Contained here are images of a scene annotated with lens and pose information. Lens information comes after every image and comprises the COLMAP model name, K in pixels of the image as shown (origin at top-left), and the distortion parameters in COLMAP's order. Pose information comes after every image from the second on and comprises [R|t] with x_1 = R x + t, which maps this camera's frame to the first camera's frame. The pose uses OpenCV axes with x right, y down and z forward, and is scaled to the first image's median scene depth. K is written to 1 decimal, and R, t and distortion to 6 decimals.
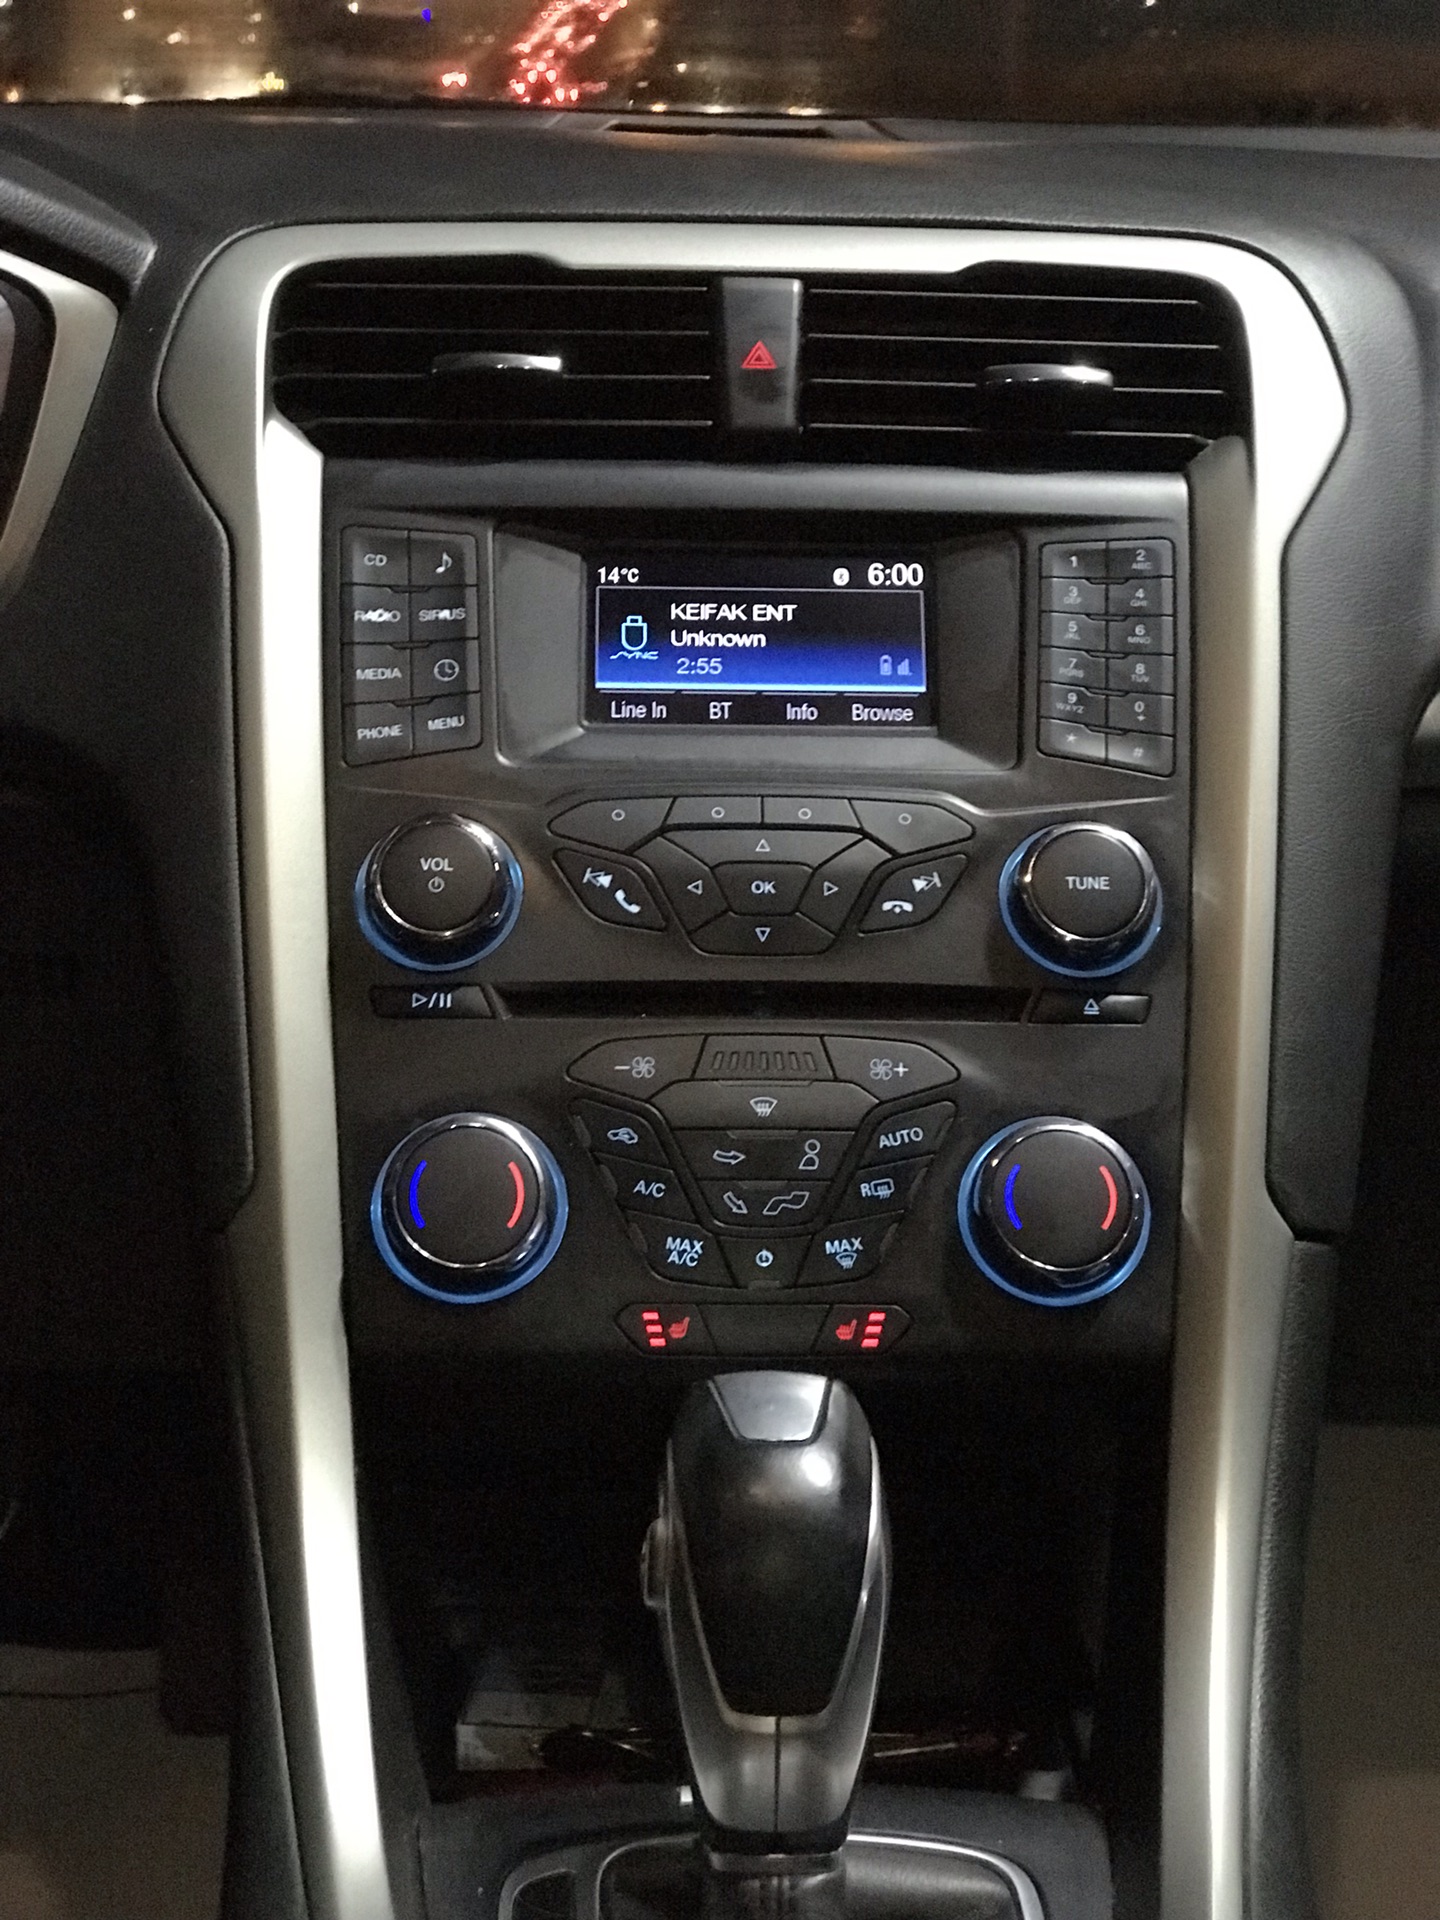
lens RADIAL K [[3194.9, 0, 720.0], [0, 3194.9, 960.0], [0, 0, 1]] dist [-0.150682, 1.855850]
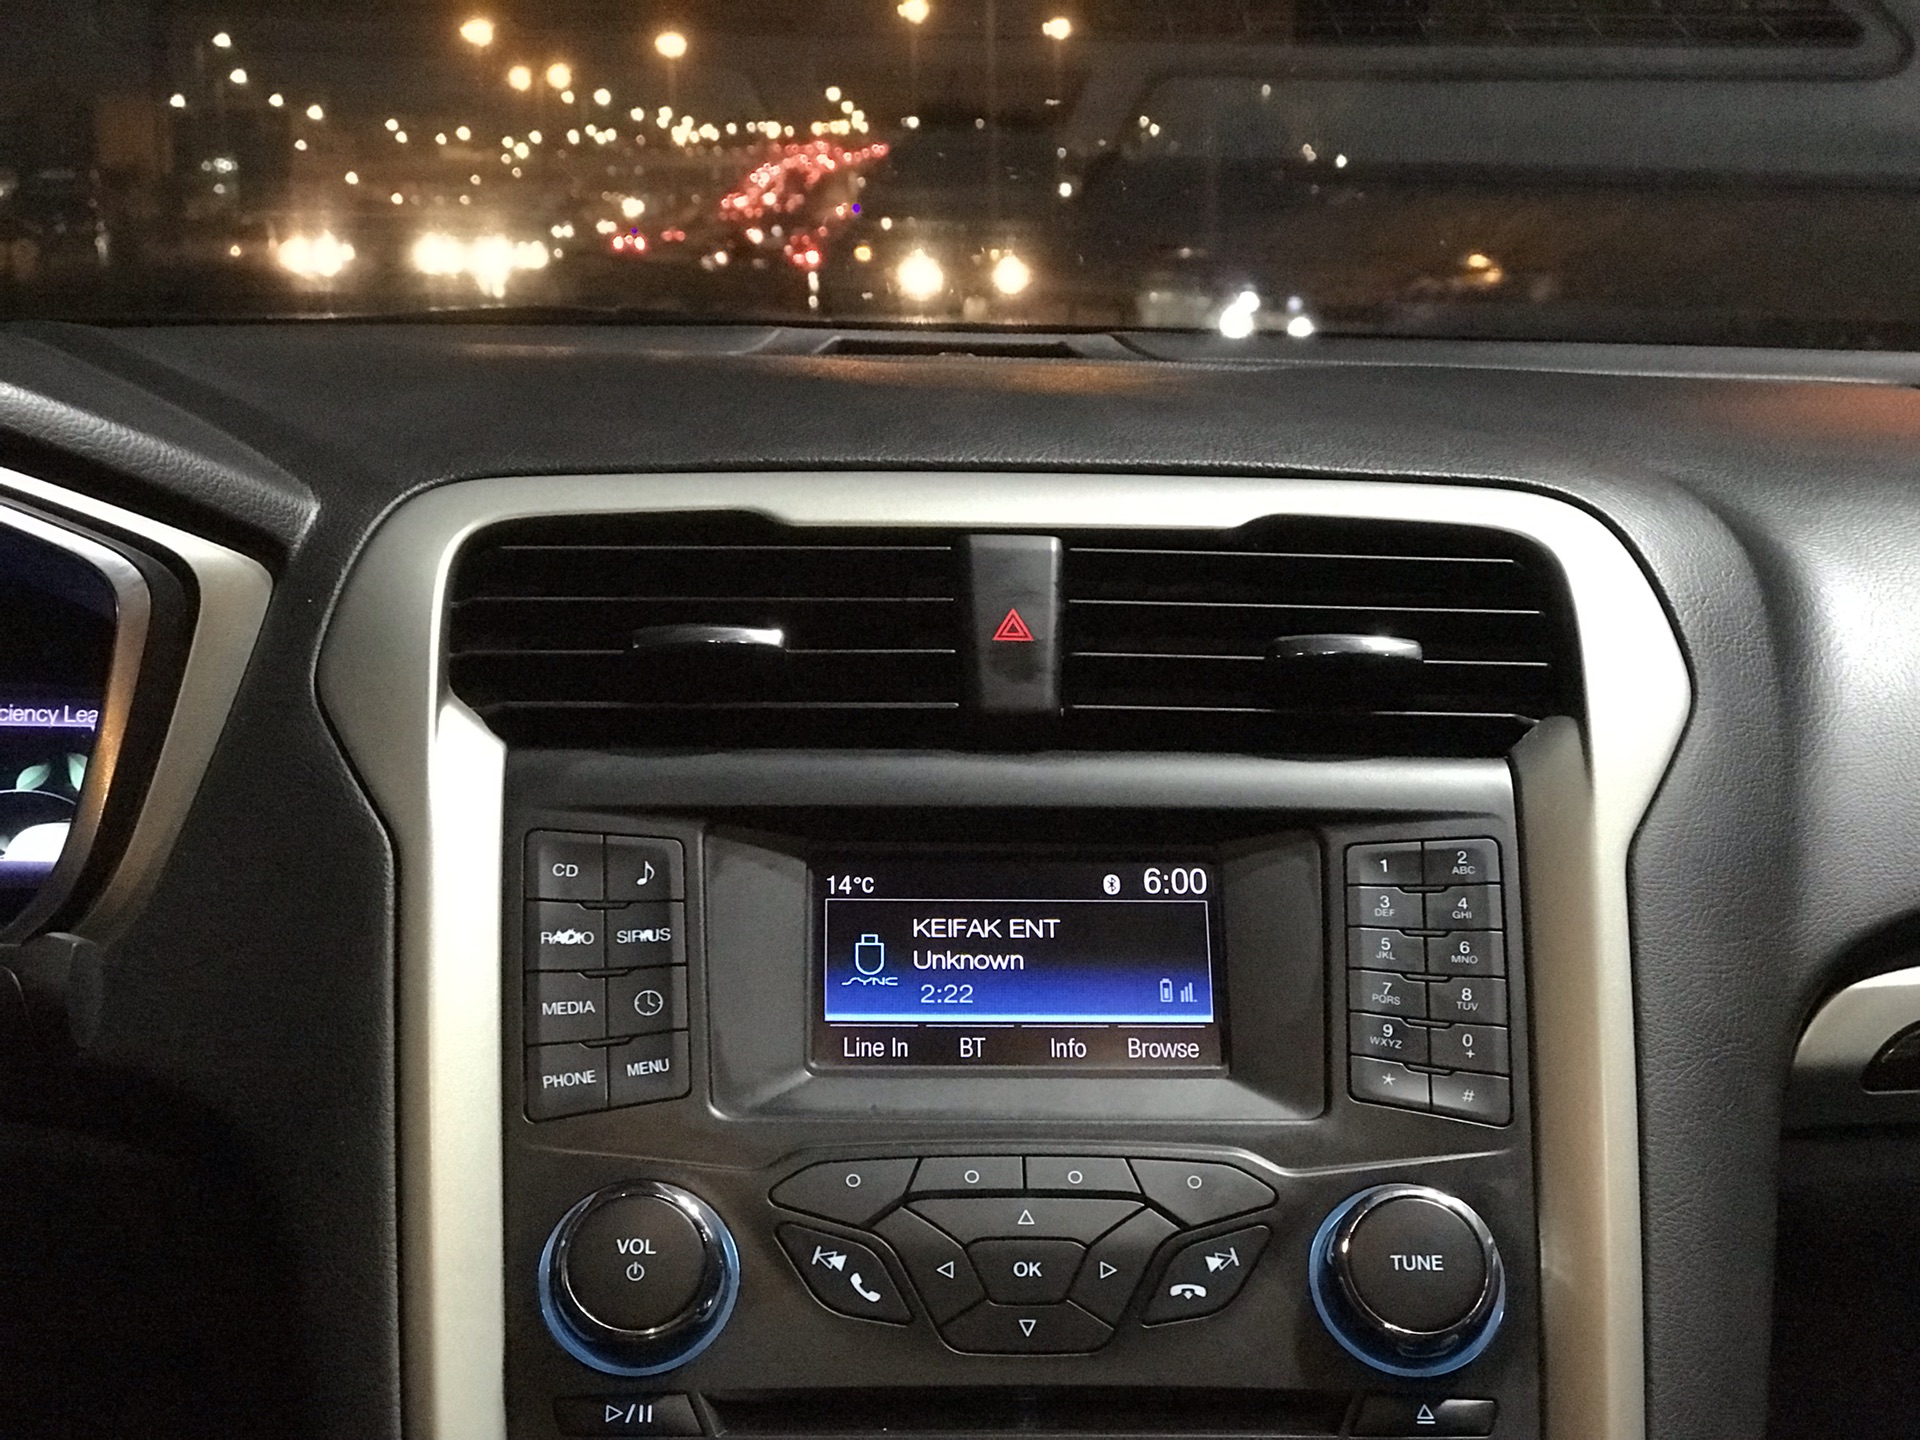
lens RADIAL K [[3194.9, 0, 939.8], [0, 3194.9, 717.5], [0, 0, 1]] dist [-0.150682, 1.855850]
pose [[0.999974, -0.004940, 0.005158, -0.012458], [0.005523, 0.992753, -0.120045, -0.063401], [-0.004528, 0.120071, 0.992755, 0.149491]]
